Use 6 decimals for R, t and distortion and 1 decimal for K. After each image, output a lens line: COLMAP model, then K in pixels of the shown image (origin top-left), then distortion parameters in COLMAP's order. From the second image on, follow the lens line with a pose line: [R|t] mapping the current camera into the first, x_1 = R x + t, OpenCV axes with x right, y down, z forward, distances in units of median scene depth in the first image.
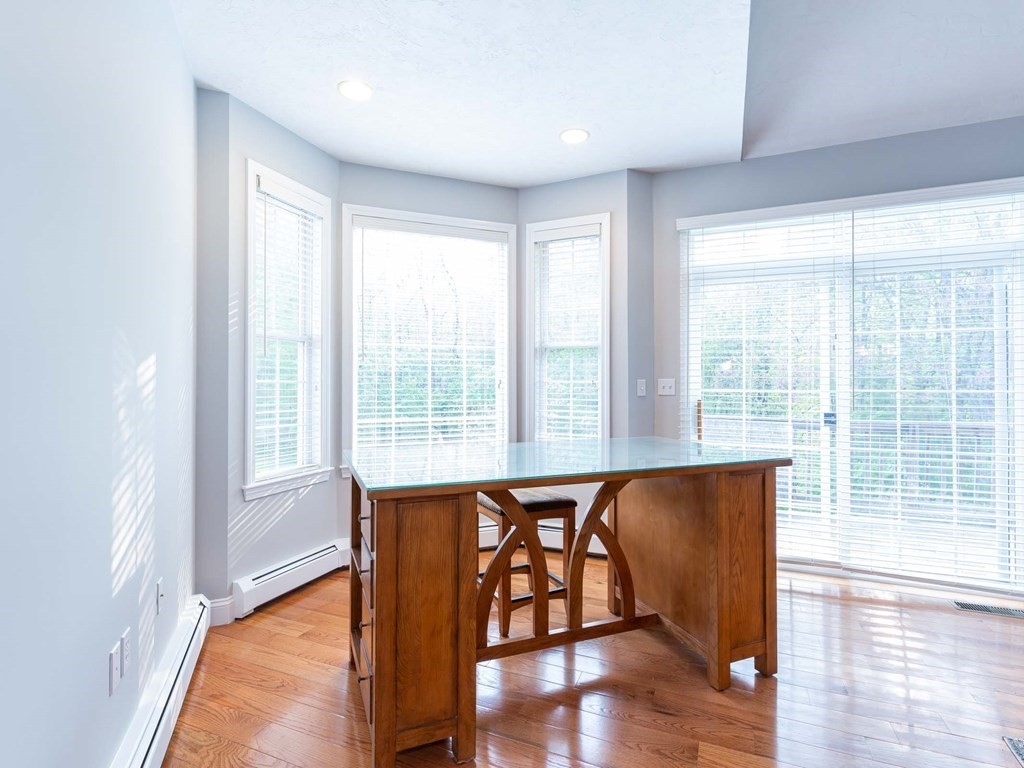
lens RADIAL K [[528.5, 0, 499.4], [0, 528.5, 382.5], [0, 0, 1]] dist [0.004762, -0.002730]
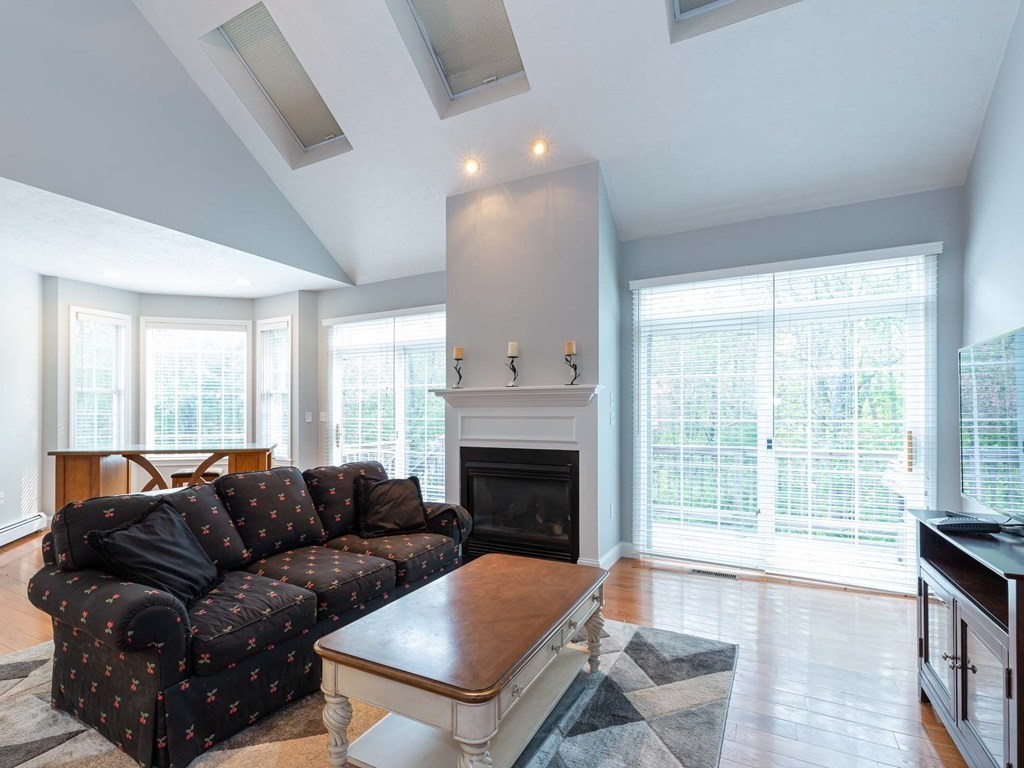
lens RADIAL K [[528.5, 0, 447.5], [0, 528.5, 413.4], [0, 0, 1]] dist [0.004762, -0.002730]
pose [[0.991854, -0.000759, -0.127378, 0.992689], [0.000409, 0.999996, -0.002776, 0.002174], [0.127380, 0.002701, 0.991850, -0.681638]]
